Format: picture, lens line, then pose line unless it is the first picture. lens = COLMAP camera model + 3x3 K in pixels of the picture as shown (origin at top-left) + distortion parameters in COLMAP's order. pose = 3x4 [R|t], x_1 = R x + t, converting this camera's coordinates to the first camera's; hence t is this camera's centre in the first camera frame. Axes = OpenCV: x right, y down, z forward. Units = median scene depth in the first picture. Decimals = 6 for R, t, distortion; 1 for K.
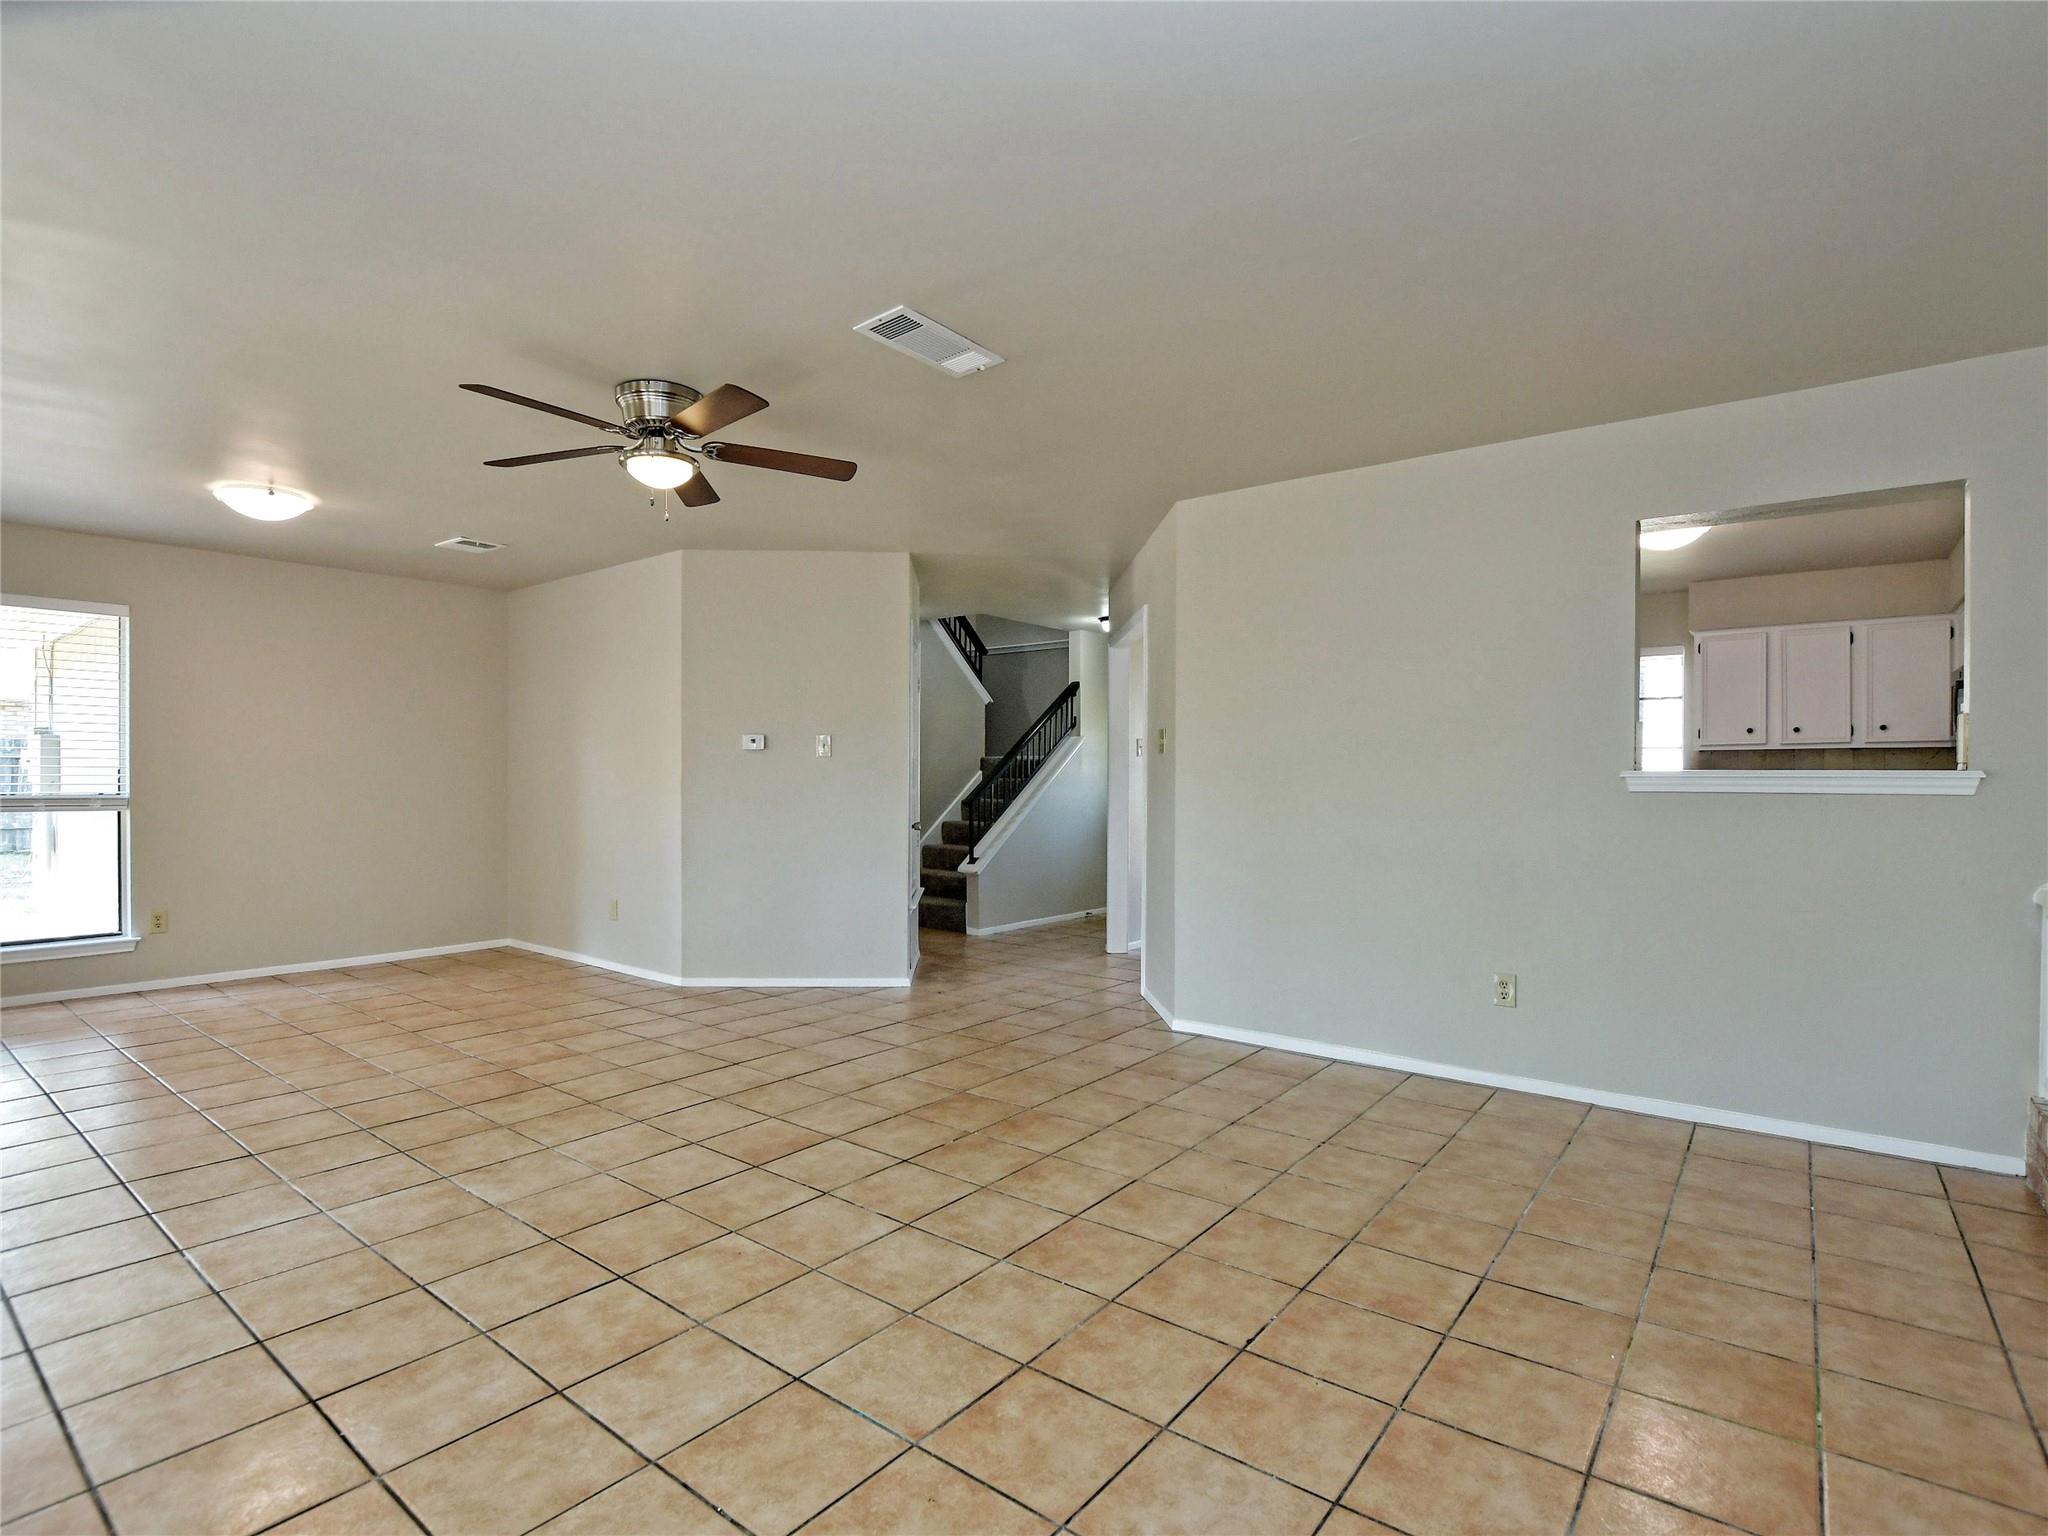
lens RADIAL K [[1015.6, 0, 1011.5], [0, 1015.6, 784.6], [0, 0, 1]] dist [-0.030036, 0.001274]
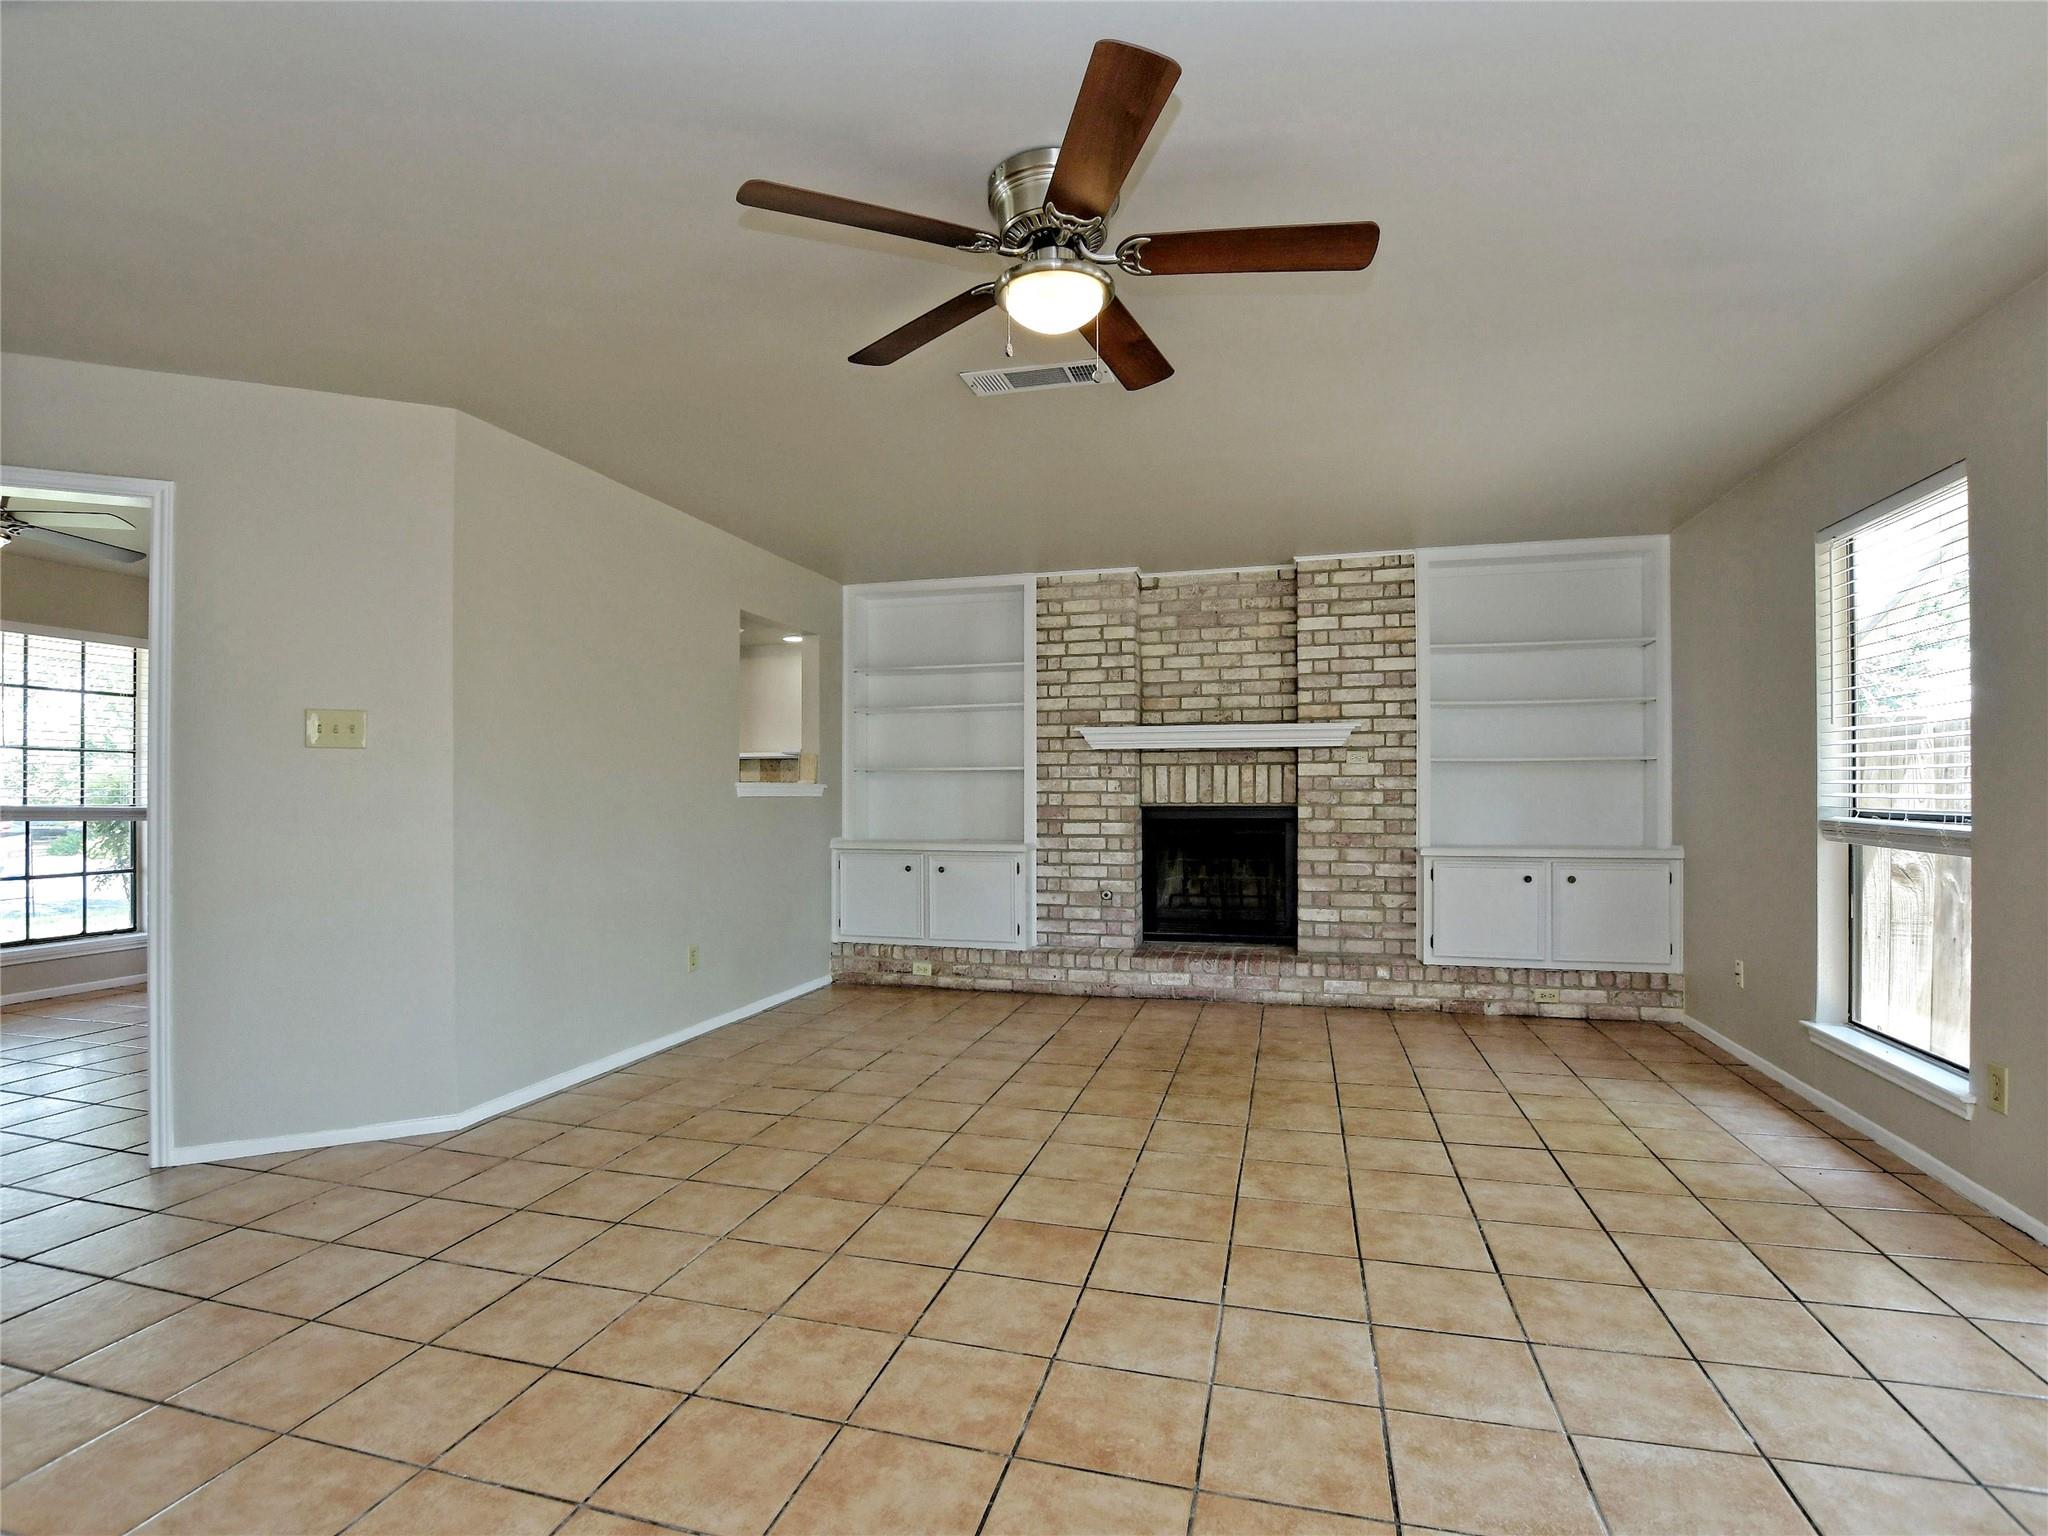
lens RADIAL K [[1015.6, 0, 1011.5], [0, 1015.6, 784.6], [0, 0, 1]] dist [-0.030036, 0.001274]
pose [[-0.388075, 0.004220, 0.921618, -0.791001], [0.002862, 0.999990, -0.003374, -0.003992], [-0.921623, 0.001328, -0.388083, 1.089374]]
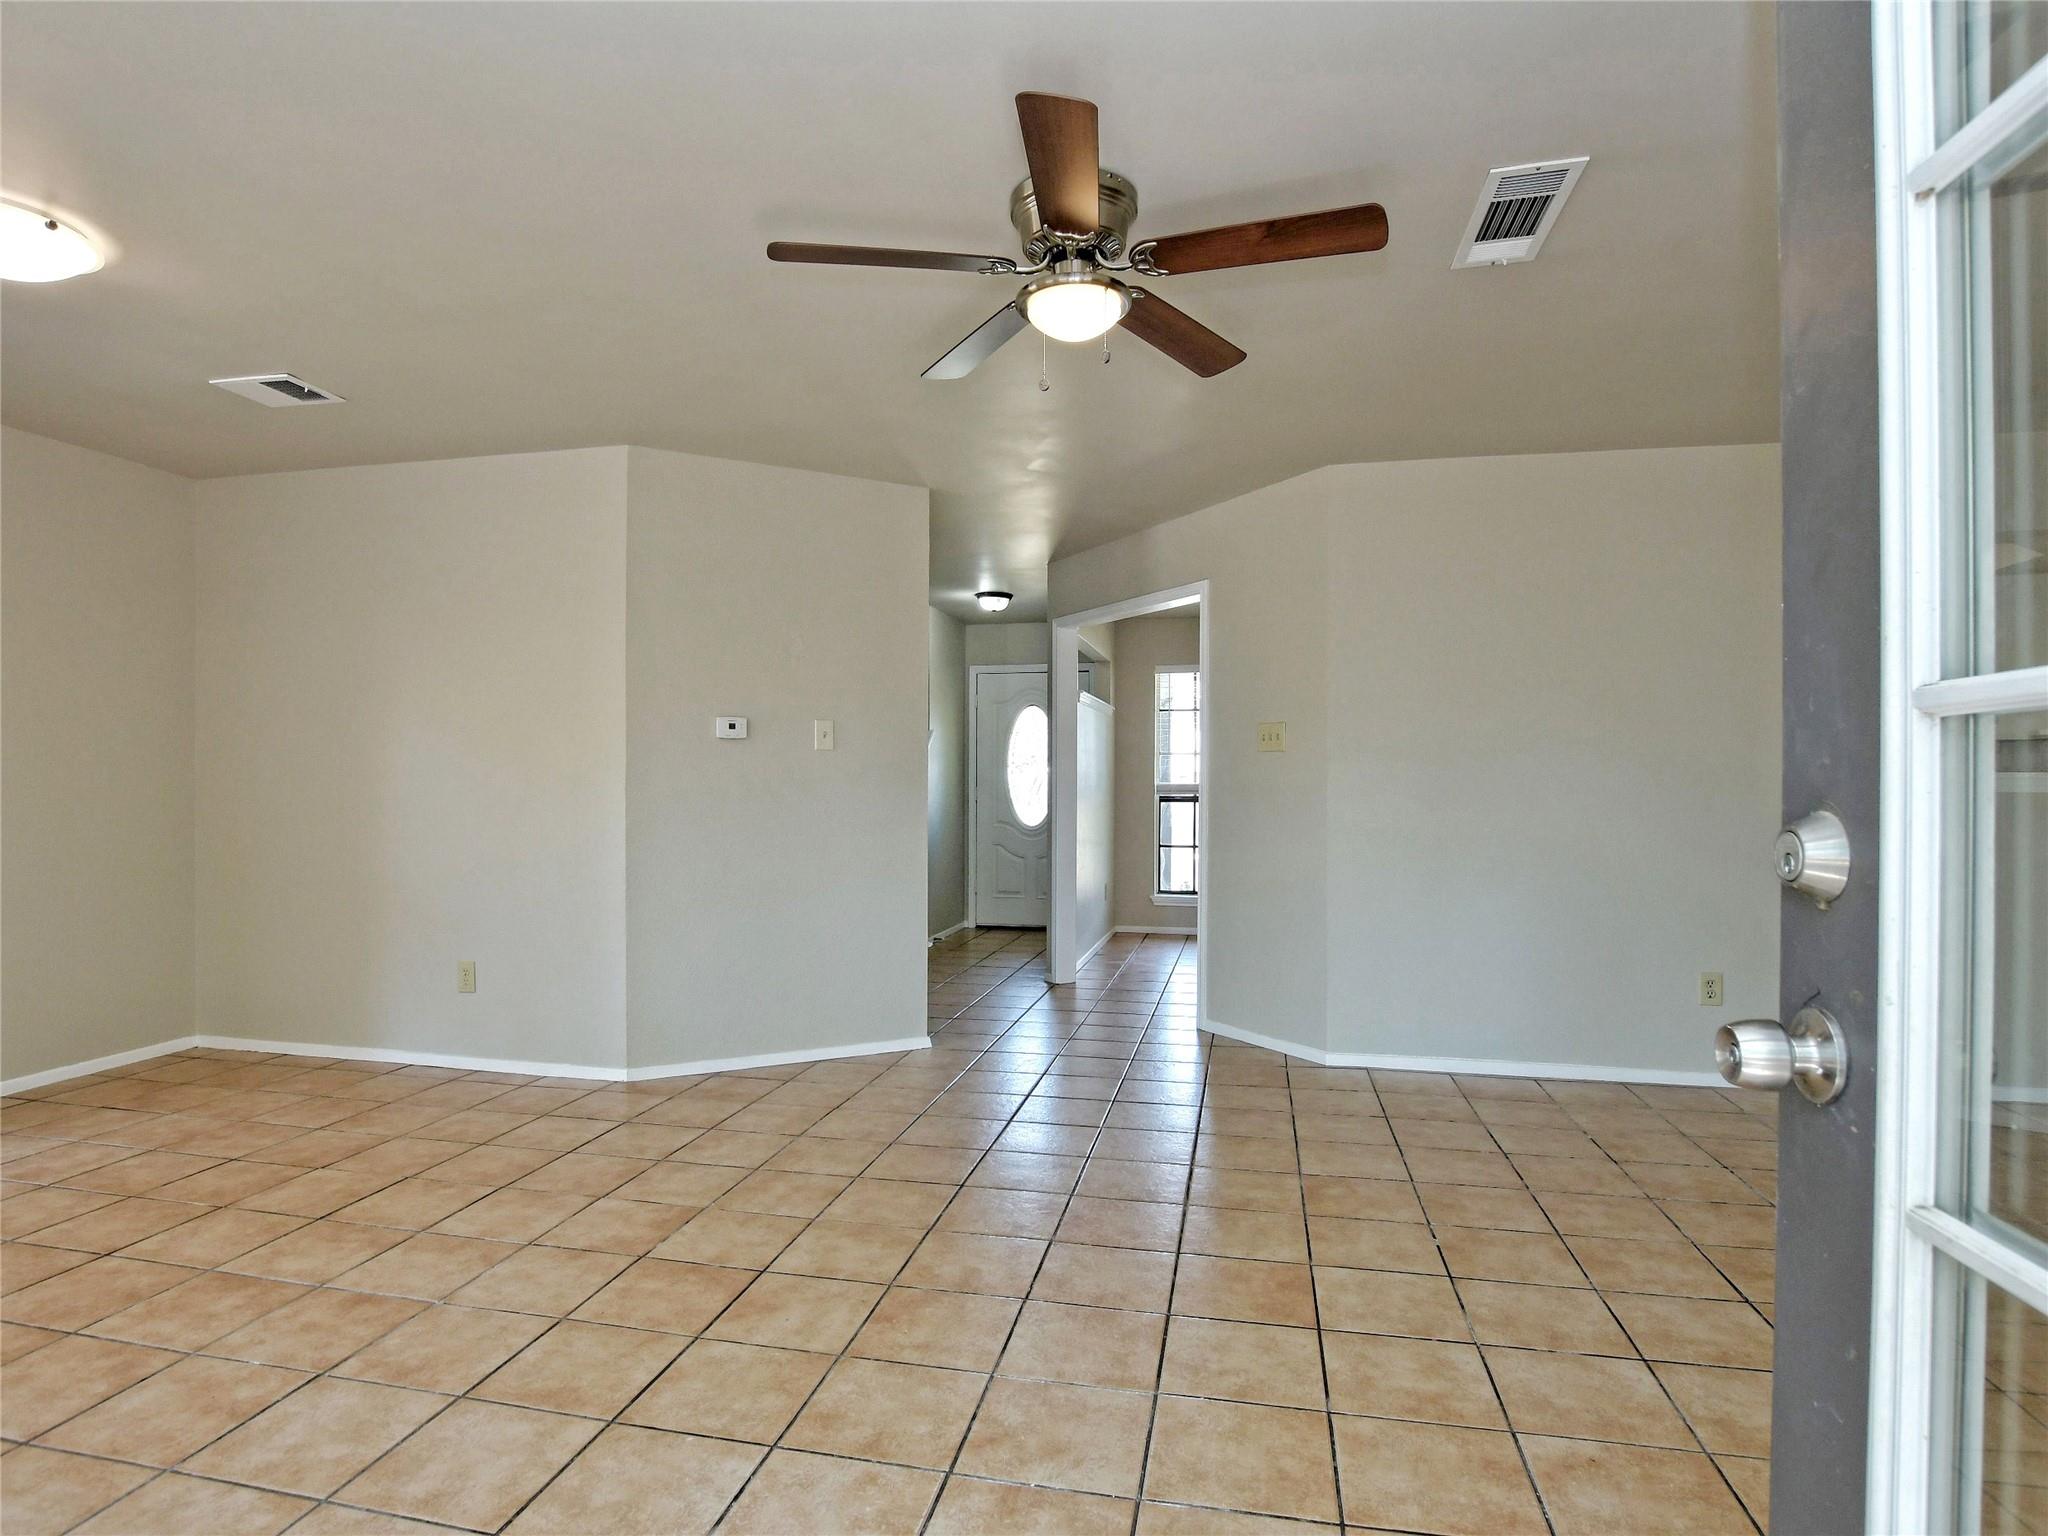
lens RADIAL K [[1094.9, 0, 1008.8], [0, 1094.9, 788.2], [0, 0, 1]] dist [-0.027314, -0.000364]
pose [[0.900802, -0.002117, 0.434225, -0.596127], [0.002406, 0.999997, -0.000116, 0.001381], [-0.434223, 0.001150, 0.900805, 0.318817]]
